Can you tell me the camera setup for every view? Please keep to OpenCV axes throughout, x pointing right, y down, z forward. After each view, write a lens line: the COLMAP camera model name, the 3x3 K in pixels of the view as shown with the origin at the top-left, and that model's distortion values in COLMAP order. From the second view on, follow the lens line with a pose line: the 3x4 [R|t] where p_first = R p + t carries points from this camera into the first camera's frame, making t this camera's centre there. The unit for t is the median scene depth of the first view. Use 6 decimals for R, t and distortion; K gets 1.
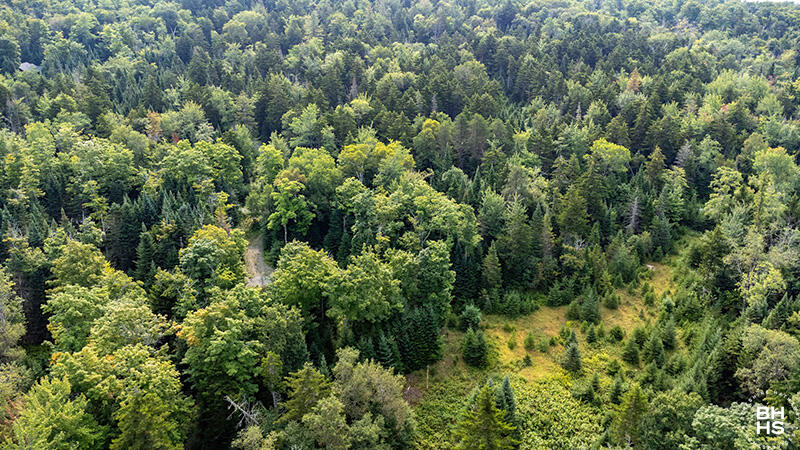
lens RADIAL K [[633.3, 0, 400.0], [0, 633.3, 225.0], [0, 0, 1]] dist [0.000391, -0.001609]
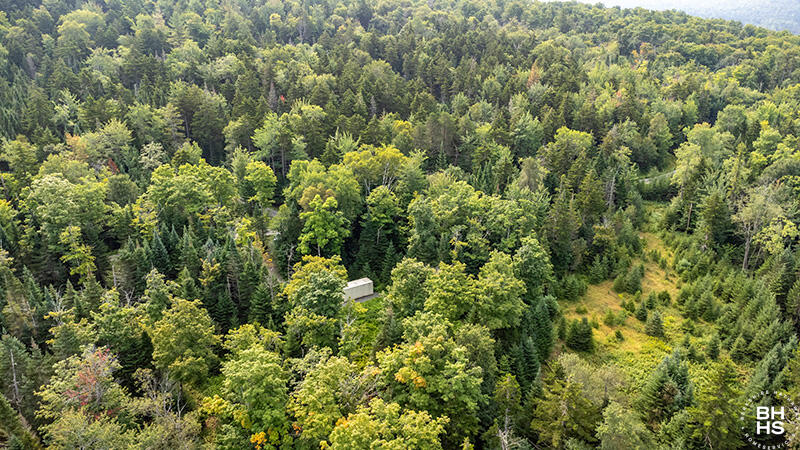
lens RADIAL K [[633.3, 0, 400.0], [0, 633.3, 225.0], [0, 0, 1]] dist [0.000391, -0.001609]
pose [[0.911403, -0.132401, 0.389635, -0.385339], [0.131636, 0.990880, 0.028796, -0.037437], [-0.389894, 0.025045, 0.920519, 0.107415]]
